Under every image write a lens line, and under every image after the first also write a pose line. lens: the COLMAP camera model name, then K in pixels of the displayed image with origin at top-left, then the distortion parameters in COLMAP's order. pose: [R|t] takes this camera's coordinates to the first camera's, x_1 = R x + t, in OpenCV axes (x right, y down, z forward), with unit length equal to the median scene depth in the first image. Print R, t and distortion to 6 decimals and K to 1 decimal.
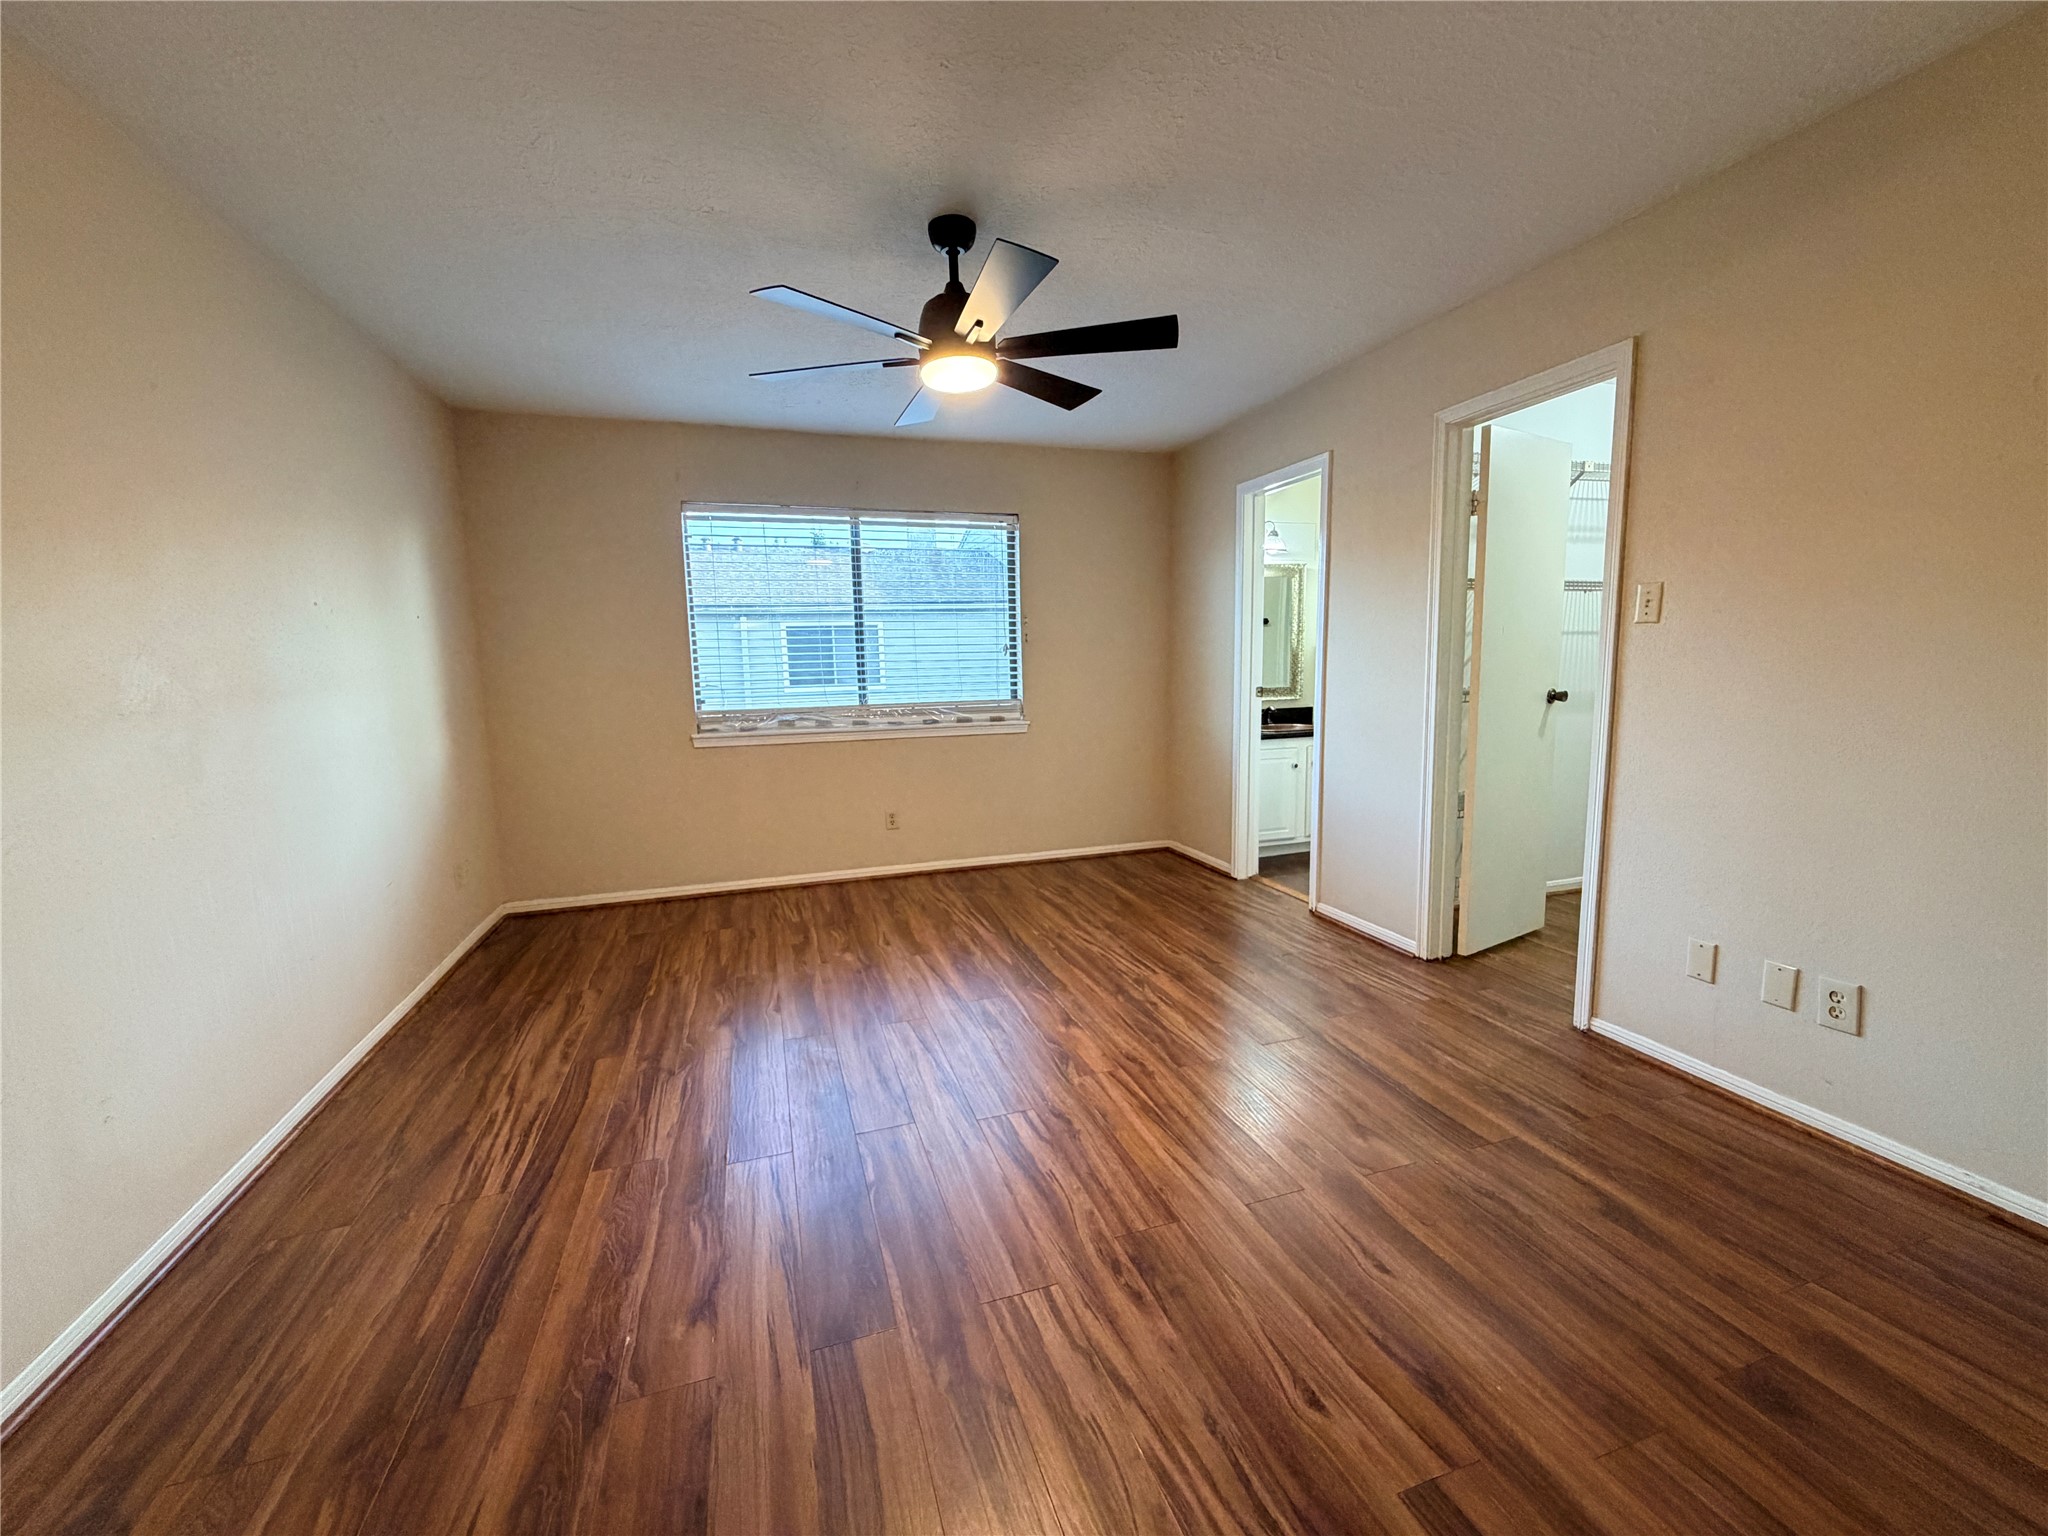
lens RADIAL K [[817.1, 0, 1024.0], [0, 817.1, 768.0], [0, 0, 1]] dist [-0.013720, -0.000130]
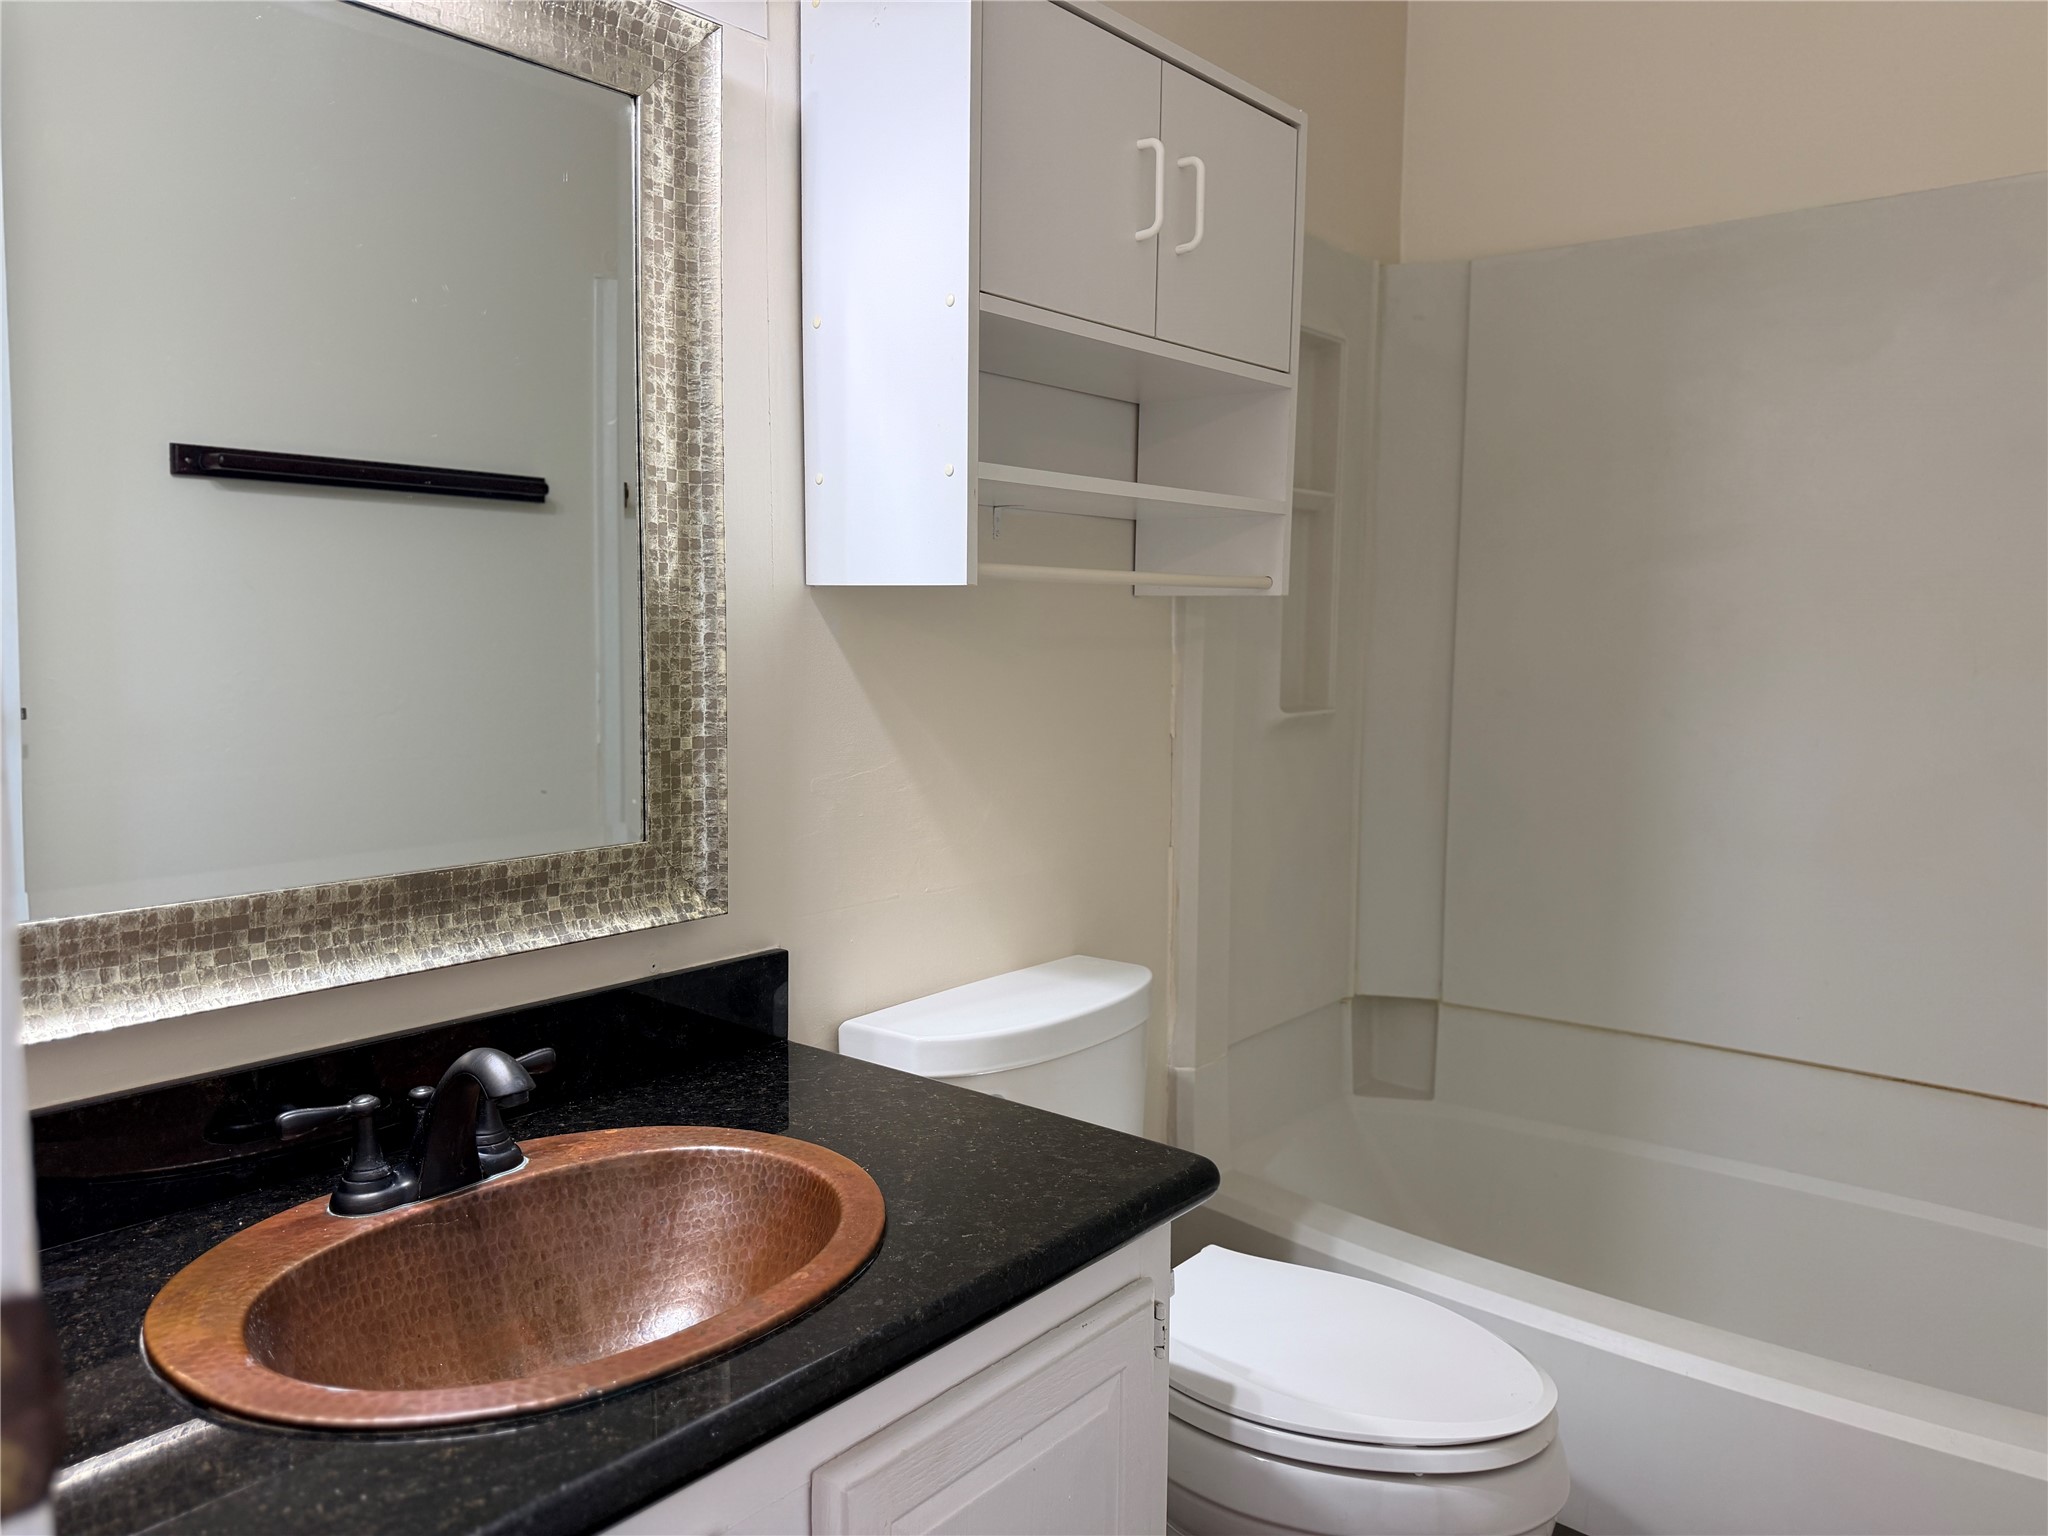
lens RADIAL K [[1444.2, 0, 1027.5], [0, 1444.2, 780.0], [0, 0, 1]] dist [0.042034, -0.055071]
pose [[0.843594, -0.033232, 0.535952, 0.320020], [0.037172, 0.999303, 0.003453, -0.144551], [-0.535693, 0.017010, 0.844241, 0.968357]]
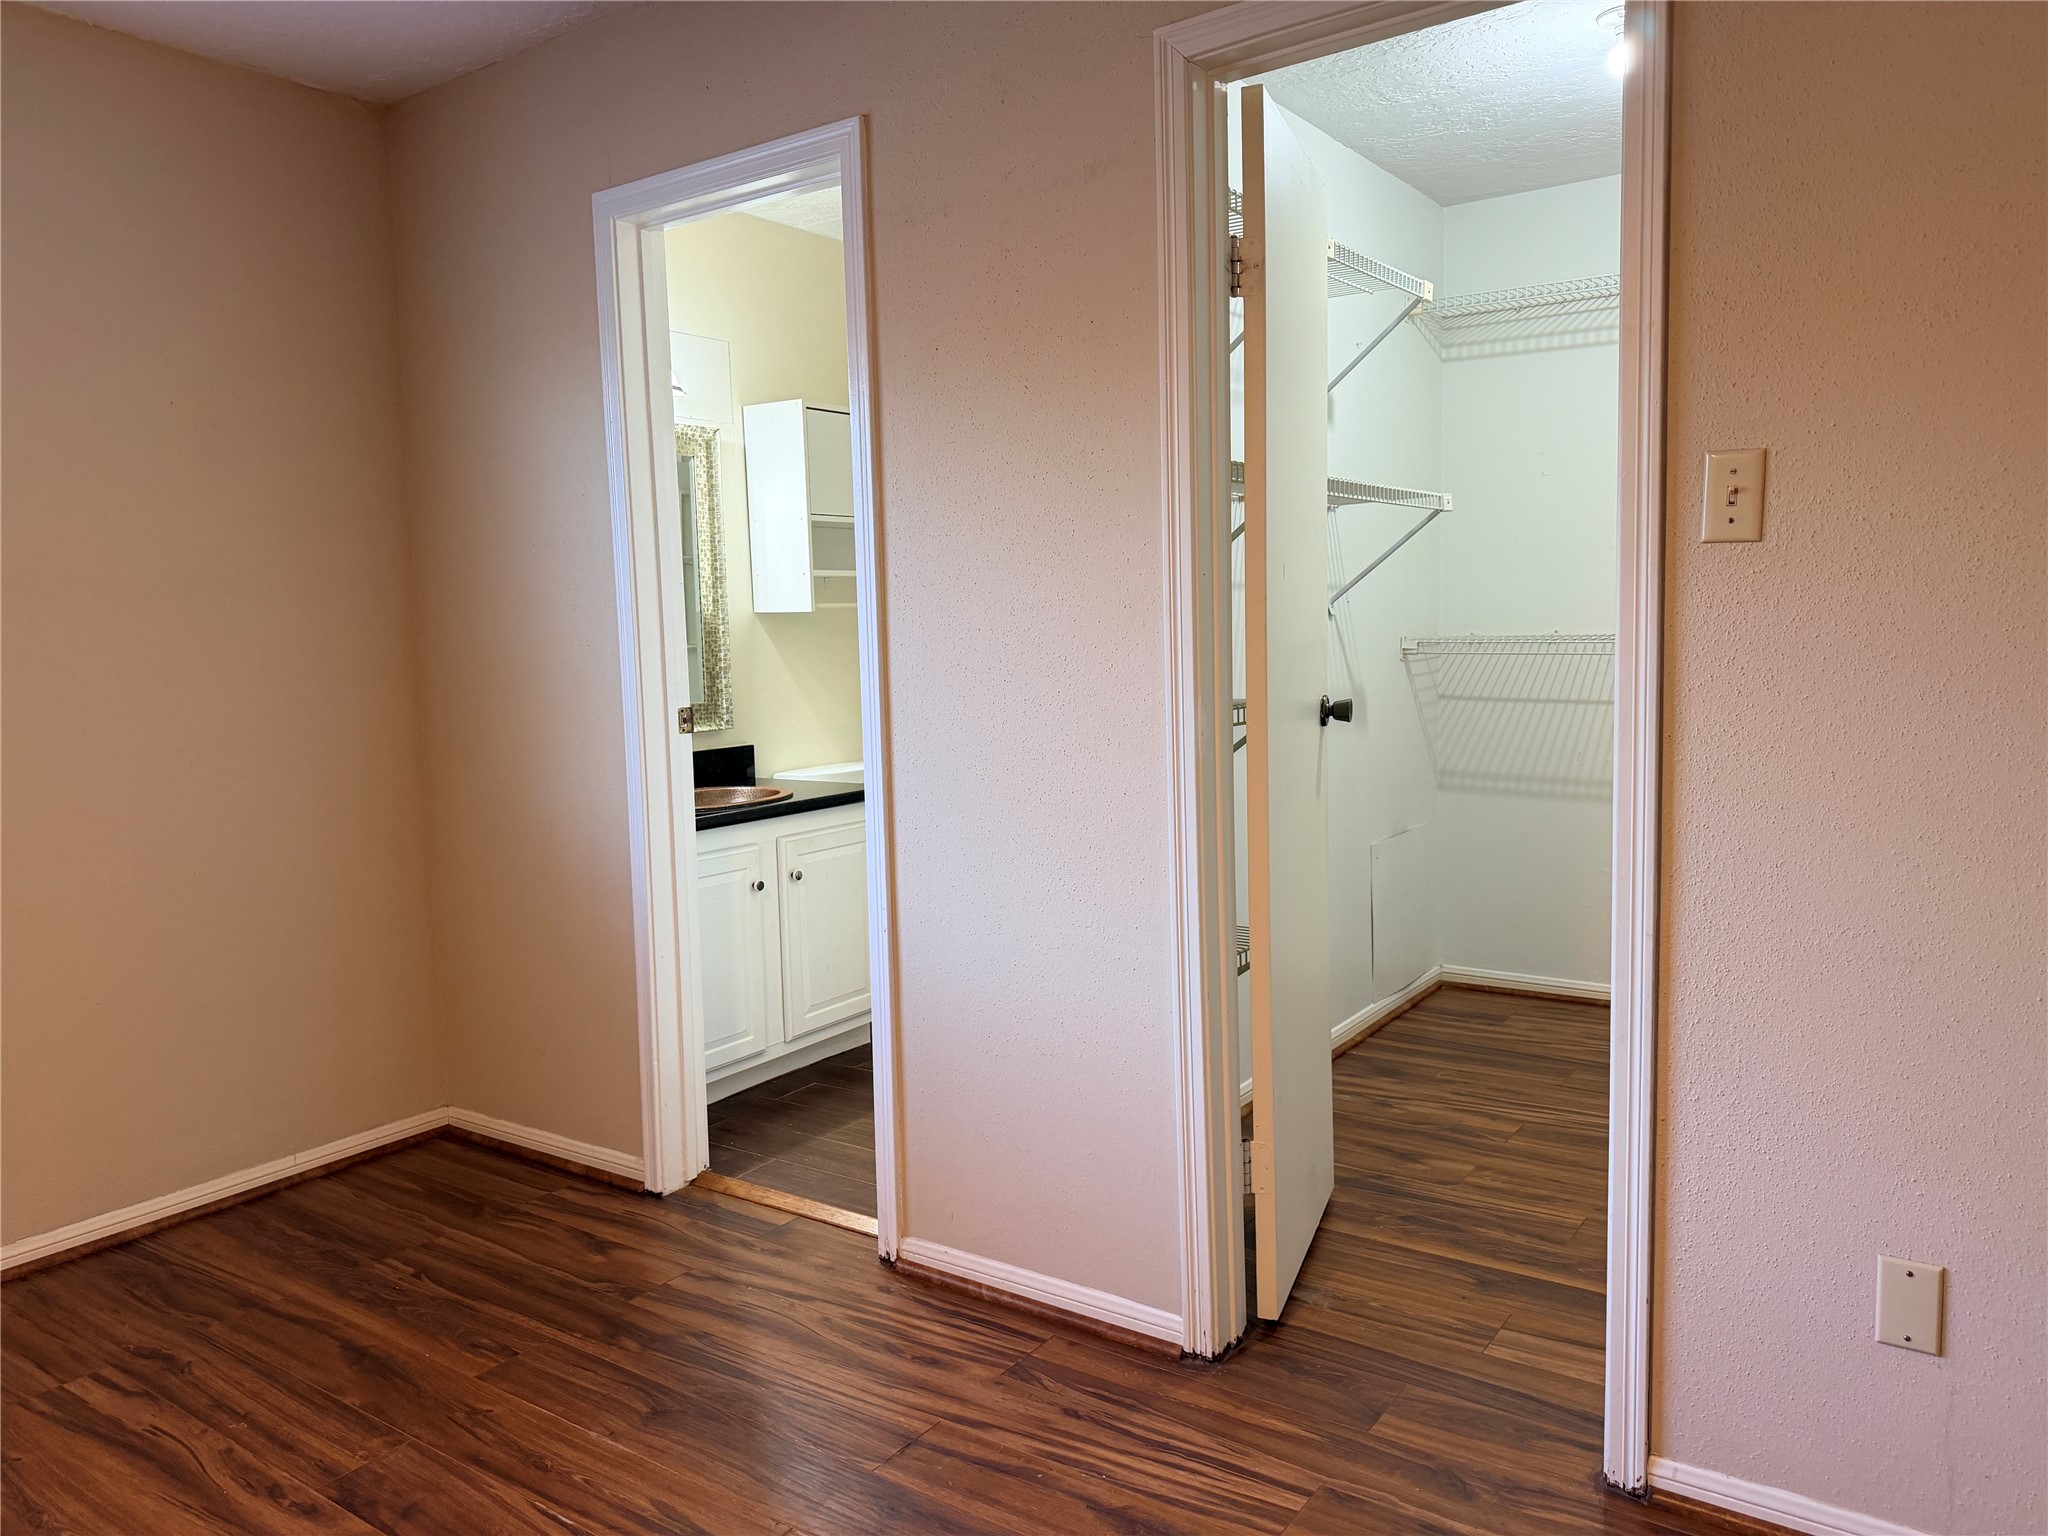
lens RADIAL K [[1444.2, 0, 1027.5], [0, 1444.2, 780.0], [0, 0, 1]] dist [0.042034, -0.055071]
pose [[0.804317, -0.059597, 0.591205, 0.000807], [0.084257, 0.996343, -0.014192, -0.042503], [-0.588197, 0.061228, 0.806397, 0.350448]]
